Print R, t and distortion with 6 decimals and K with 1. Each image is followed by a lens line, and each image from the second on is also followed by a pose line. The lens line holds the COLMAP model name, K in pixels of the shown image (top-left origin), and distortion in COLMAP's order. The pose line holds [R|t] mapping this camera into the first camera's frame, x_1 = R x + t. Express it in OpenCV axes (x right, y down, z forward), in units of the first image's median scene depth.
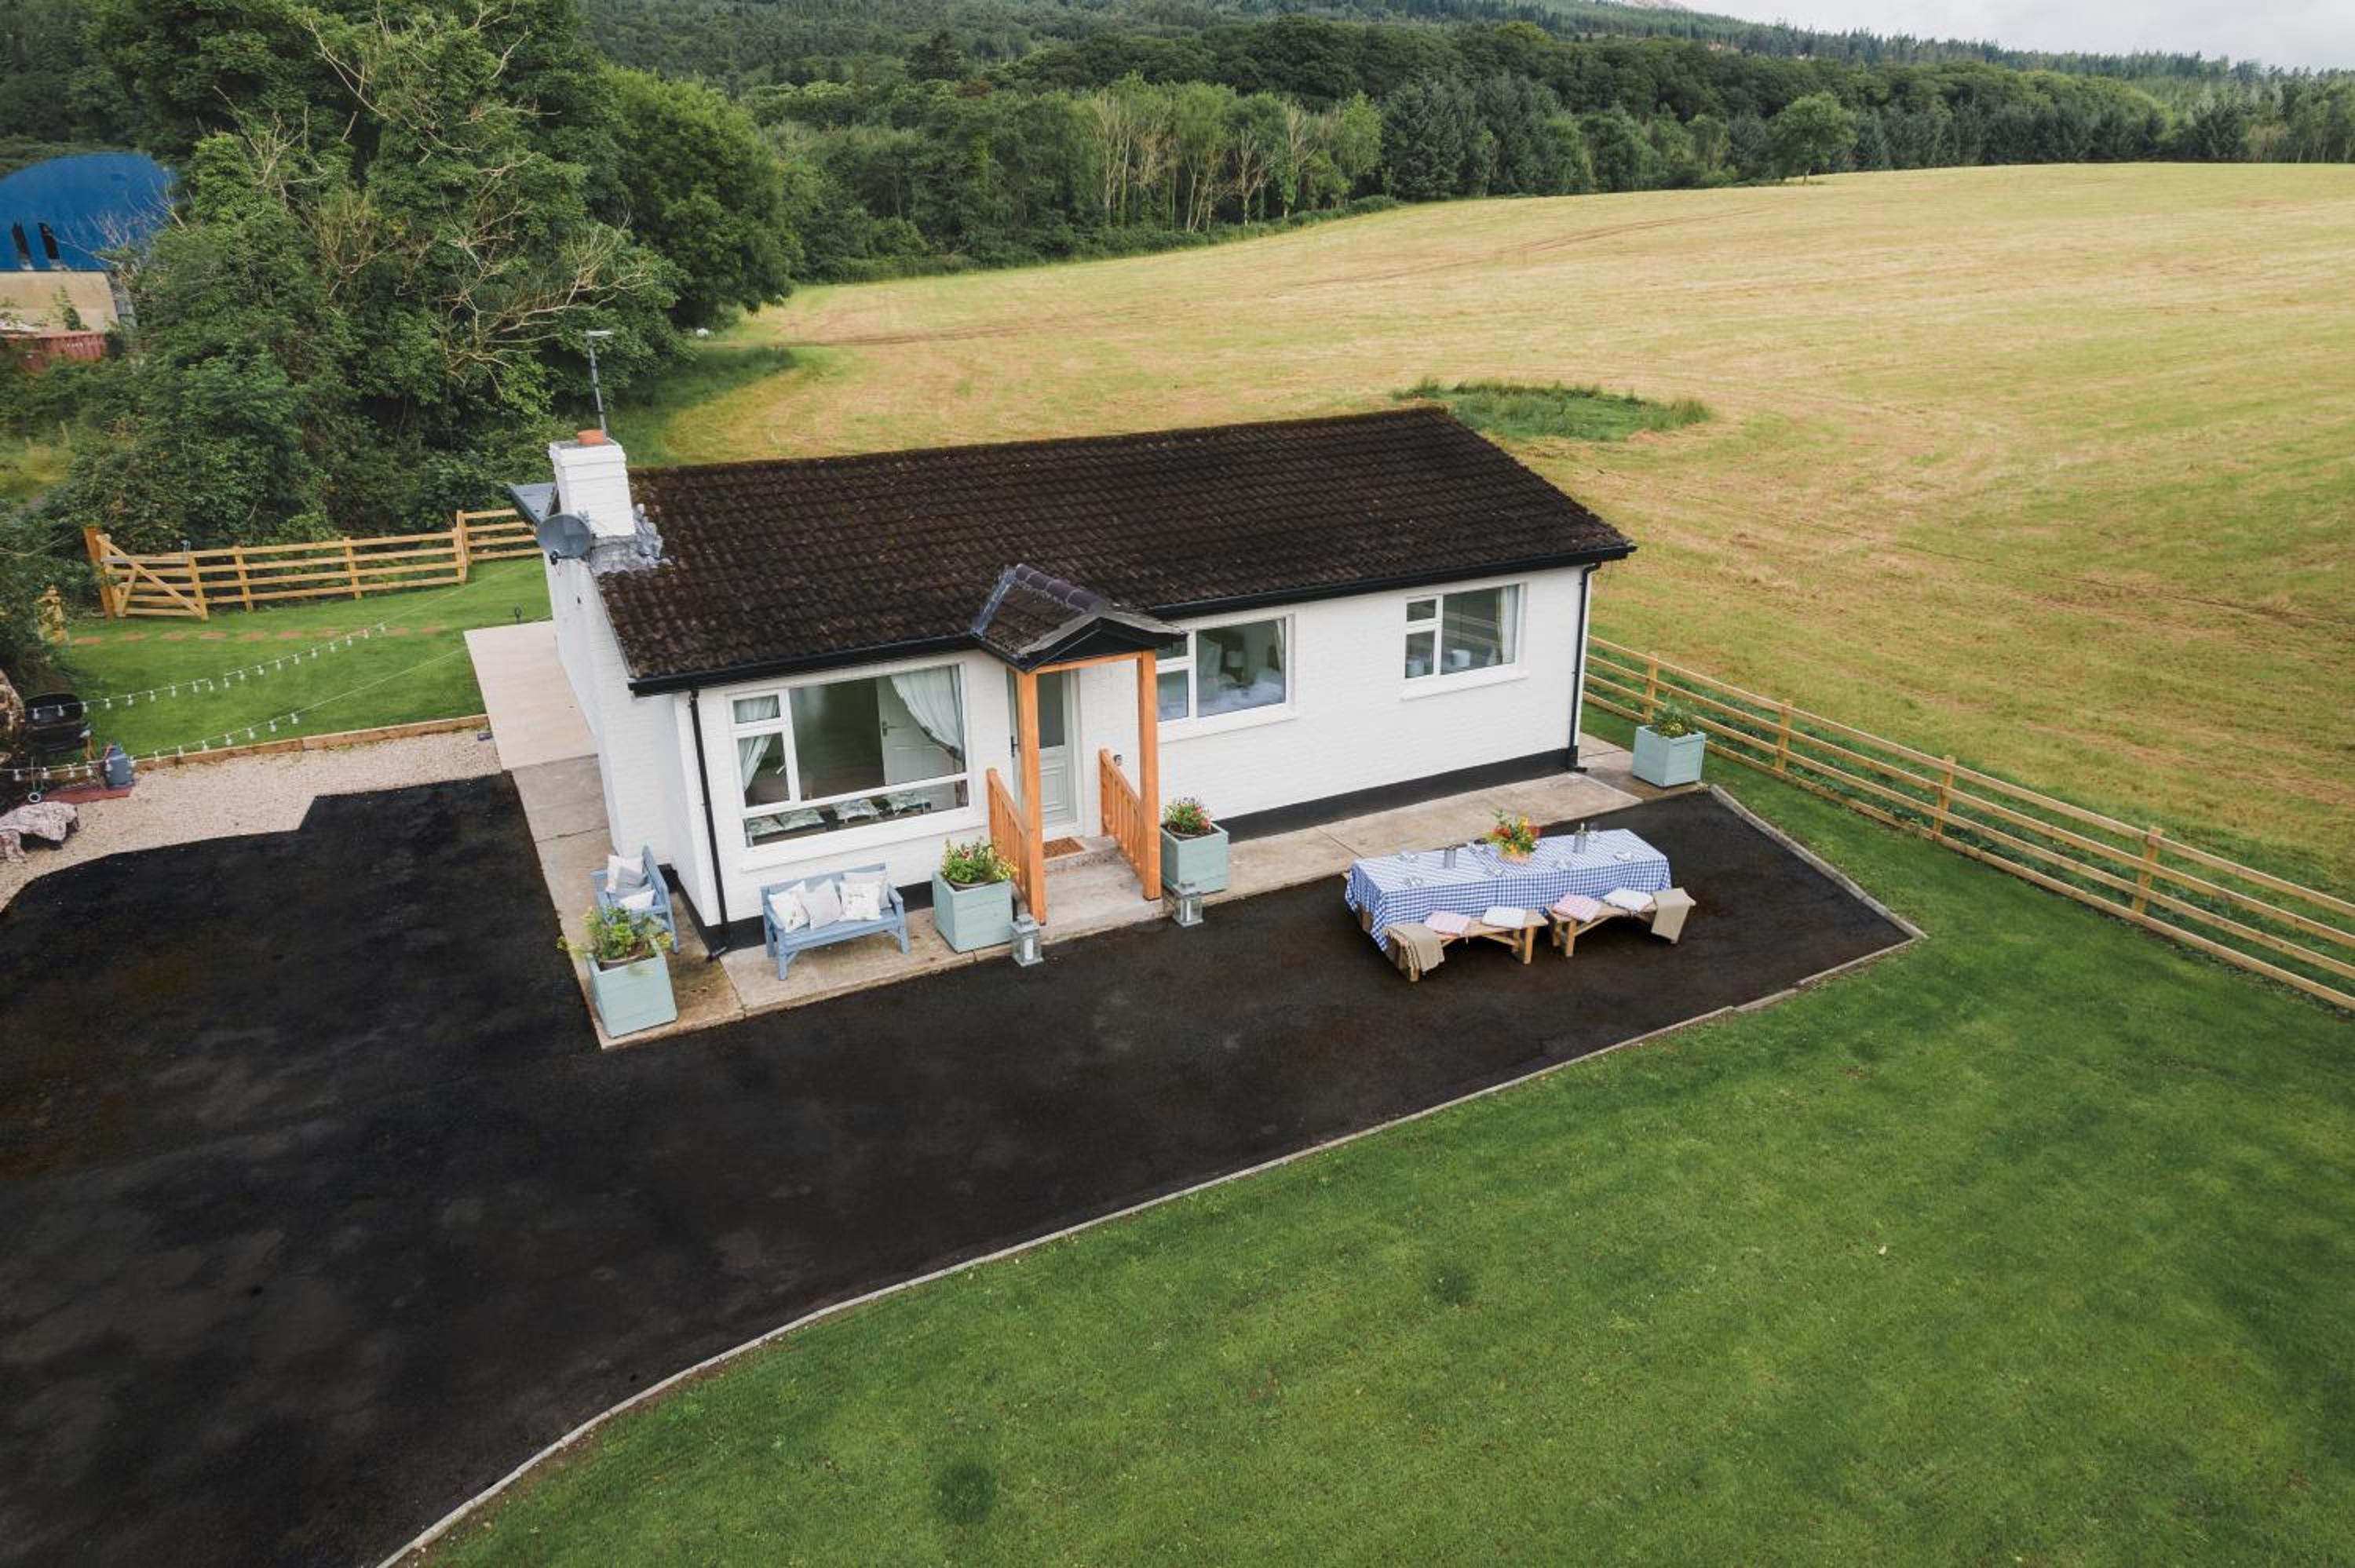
lens RADIAL K [[1479.8, 0, 1185.9], [0, 1479.8, 782.4], [0, 0, 1]] dist [-0.078270, 0.065628]
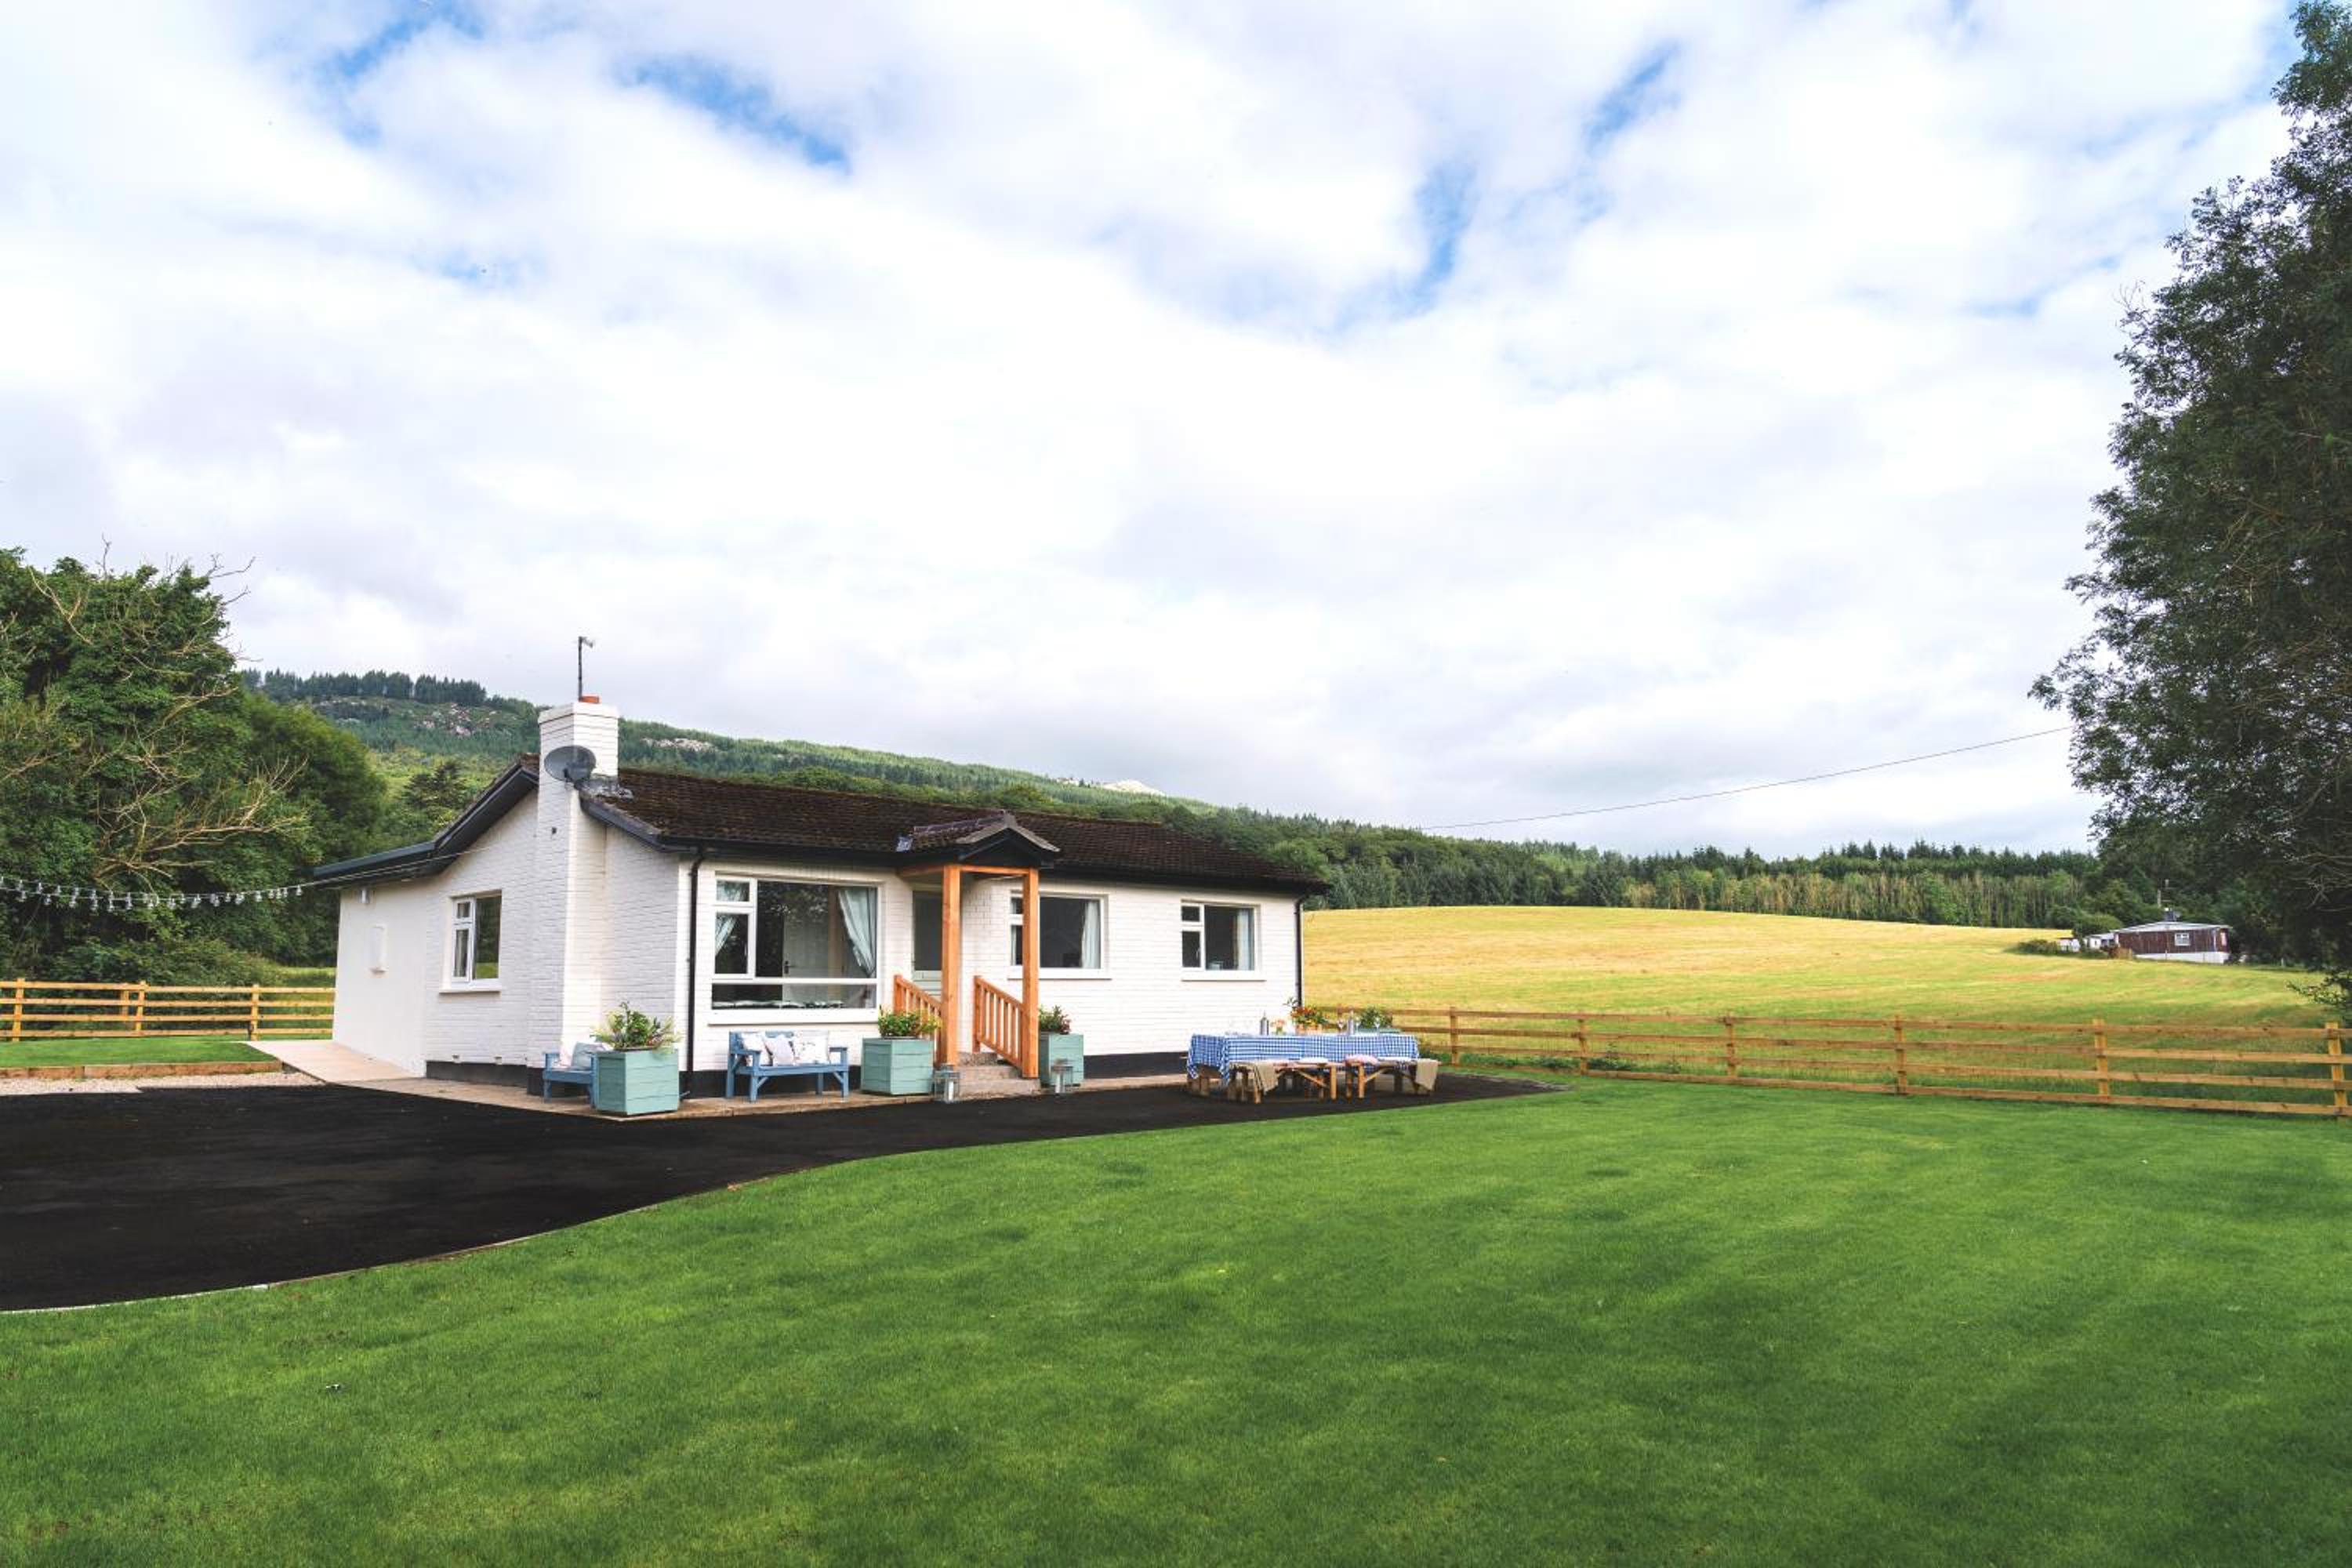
lens RADIAL K [[1563.4, 0, 1169.0], [0, 1563.4, 777.1], [0, 0, 1]] dist [-0.007140, -0.000093]
pose [[0.952987, 0.047375, 0.299285, -0.146674], [0.101588, 0.880585, -0.462871, 0.219815], [-0.285475, 0.471514, 0.834373, -0.104964]]
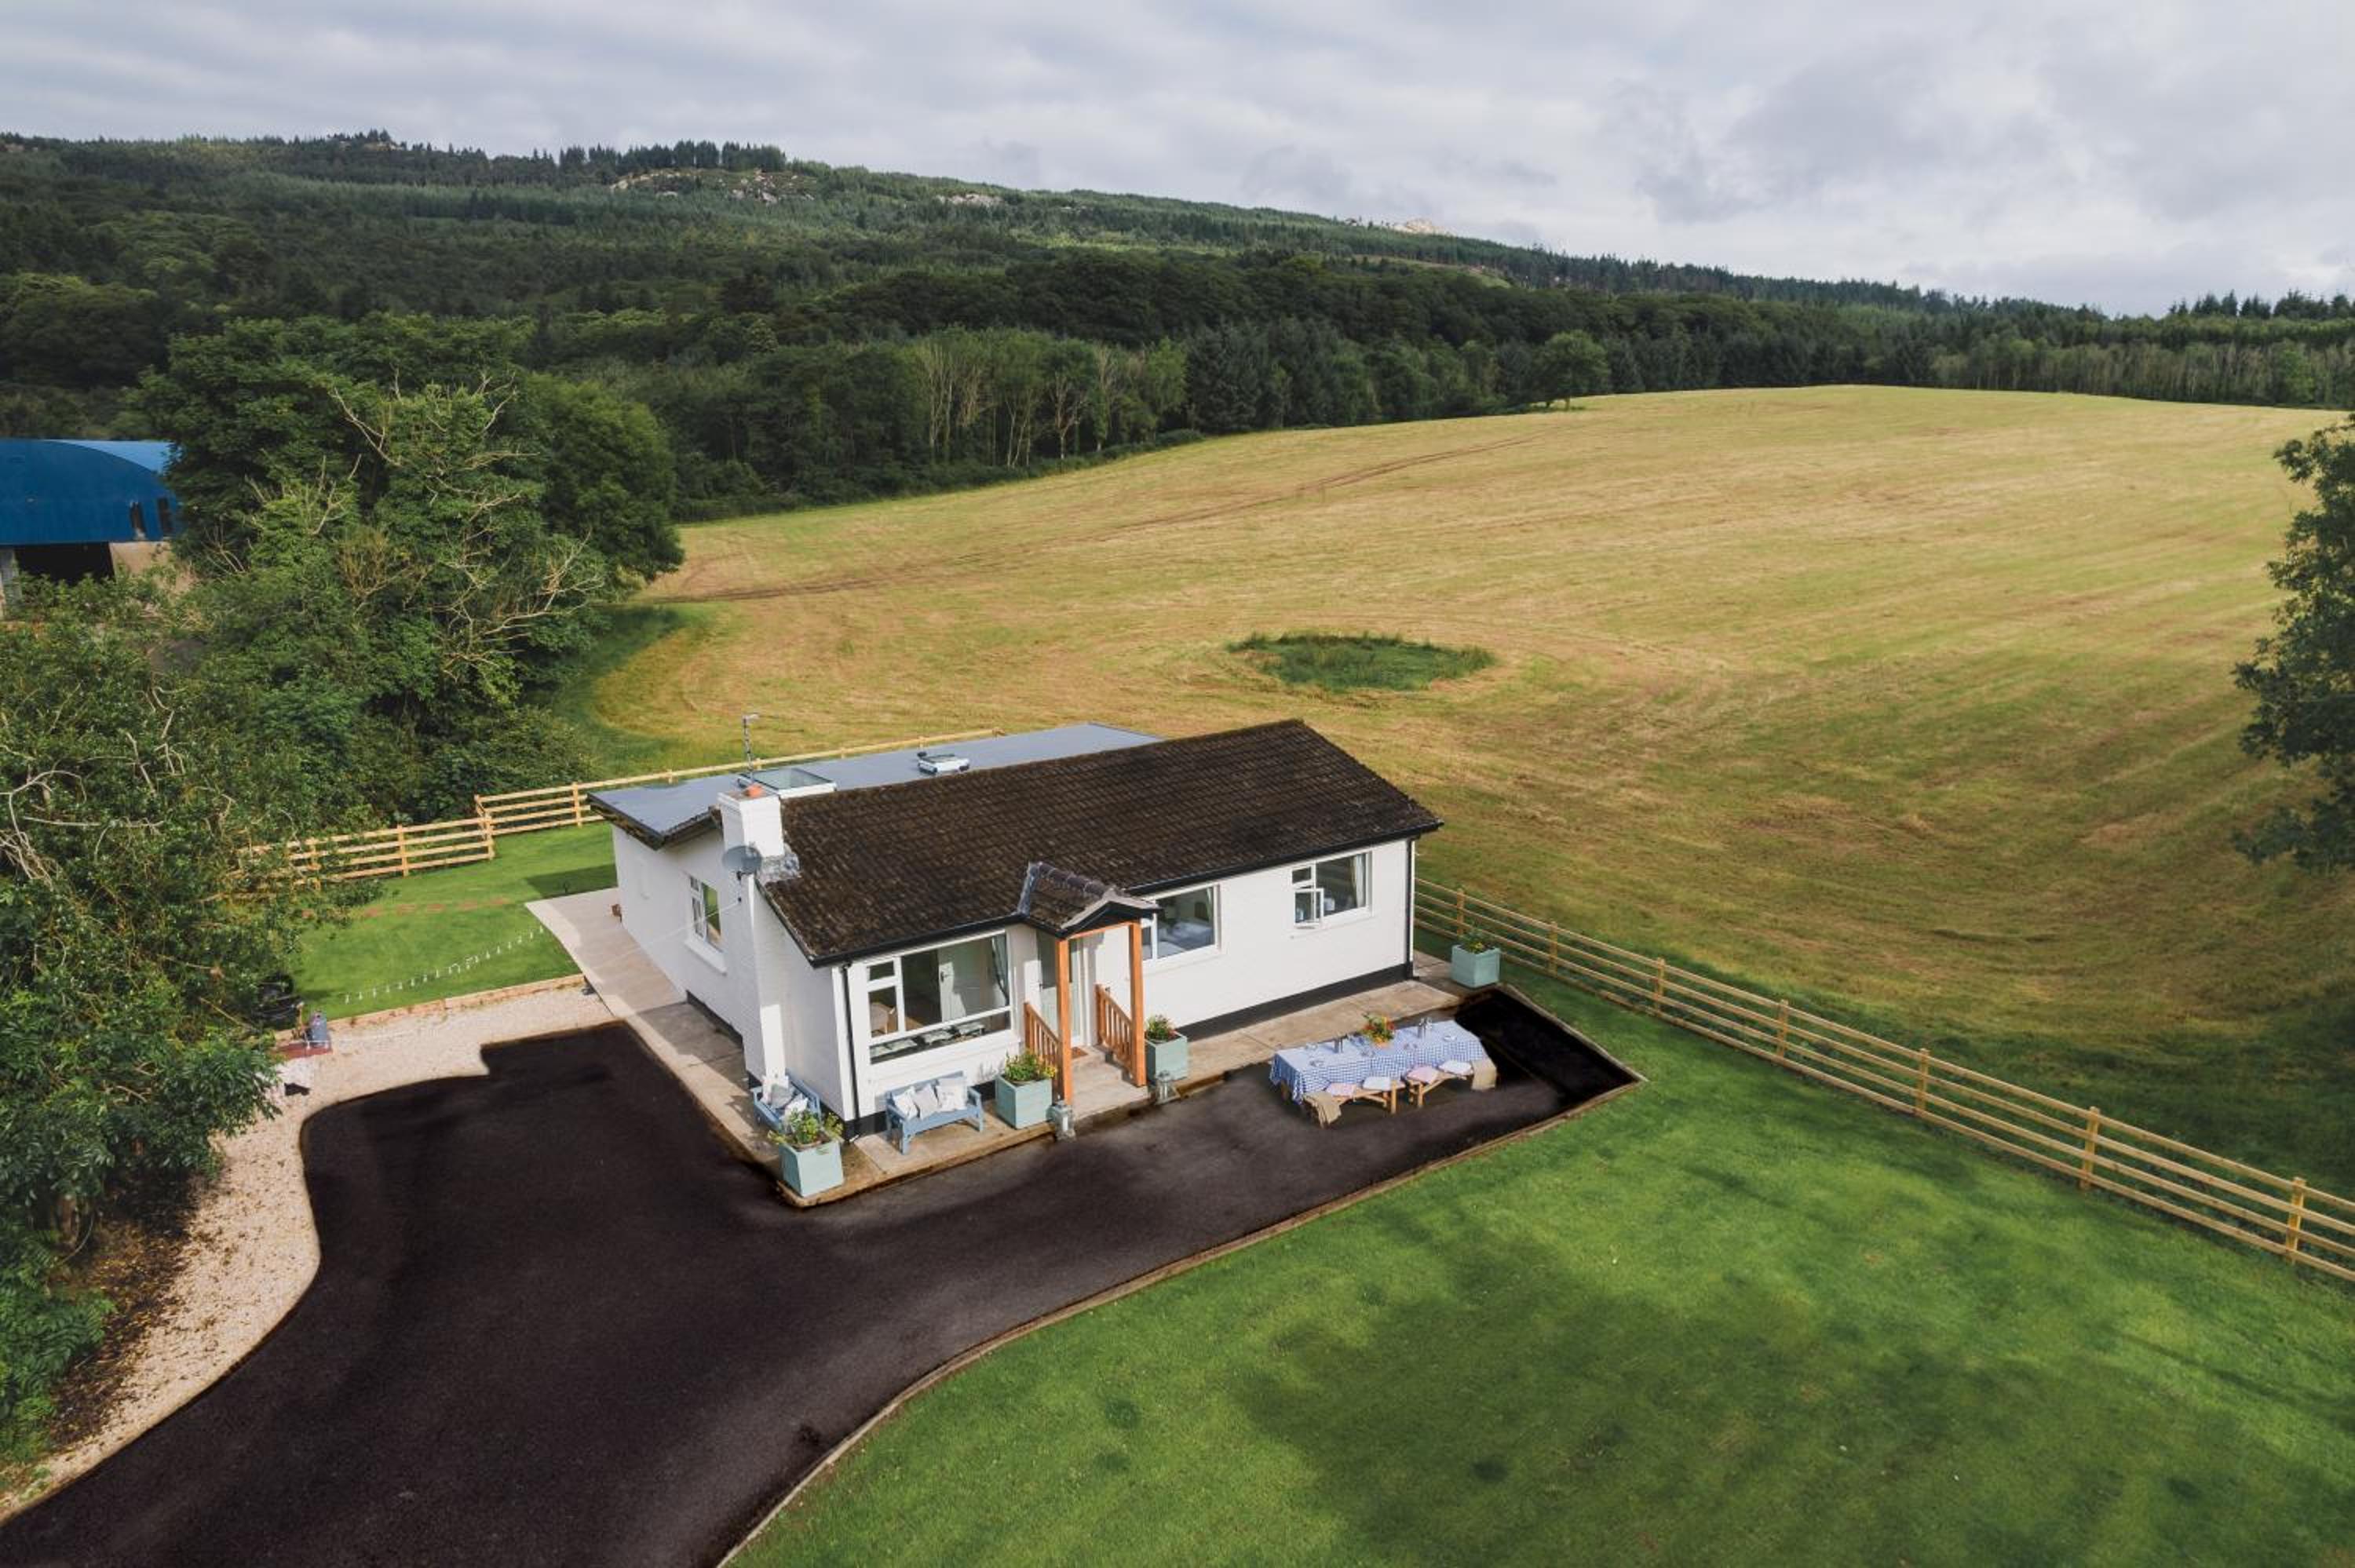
lens RADIAL K [[1507.3, 0, 1177.5], [0, 1507.3, 784.0], [0, 0, 1]] dist [-0.069593, 0.055419]
pose [[0.992053, -0.034006, 0.121138, -0.073570], [0.049448, 0.990689, -0.126845, -0.012878], [-0.115696, 0.131827, 0.984498, -0.242630]]
